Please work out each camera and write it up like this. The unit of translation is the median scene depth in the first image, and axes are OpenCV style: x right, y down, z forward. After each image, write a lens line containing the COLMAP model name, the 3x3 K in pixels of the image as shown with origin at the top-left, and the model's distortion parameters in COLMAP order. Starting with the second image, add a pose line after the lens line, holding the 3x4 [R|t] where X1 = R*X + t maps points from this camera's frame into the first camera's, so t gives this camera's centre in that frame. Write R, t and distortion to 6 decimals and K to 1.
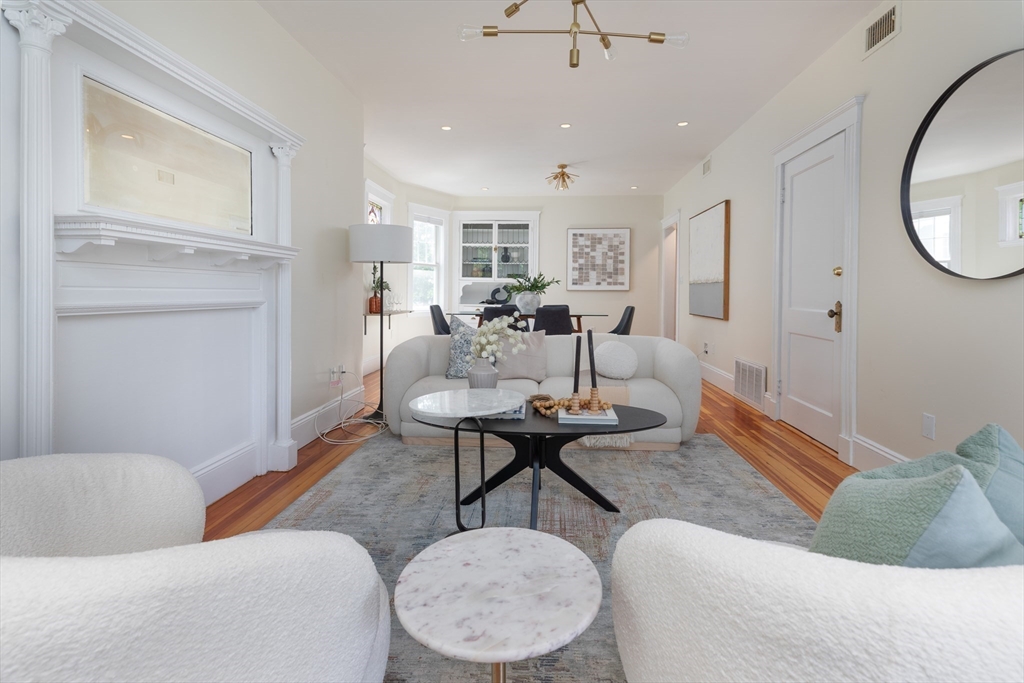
lens RADIAL K [[472.4, 0, 529.2], [0, 472.4, 287.0], [0, 0, 1]] dist [0.007945, -0.001341]
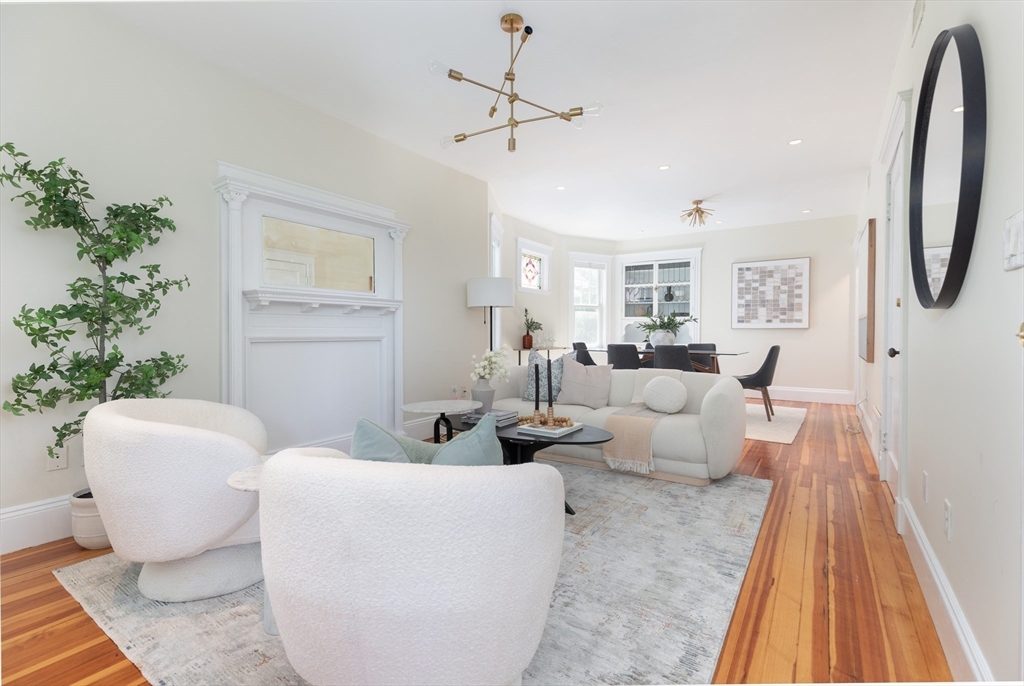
lens RADIAL K [[472.4, 0, 527.3], [0, 472.4, 329.3], [0, 0, 1]] dist [0.007945, -0.001341]
pose [[0.860163, -0.005502, -0.509989, 0.210674], [0.007721, 0.999968, 0.002235, 0.003031], [0.509961, -0.005860, 0.860178, -0.021429]]
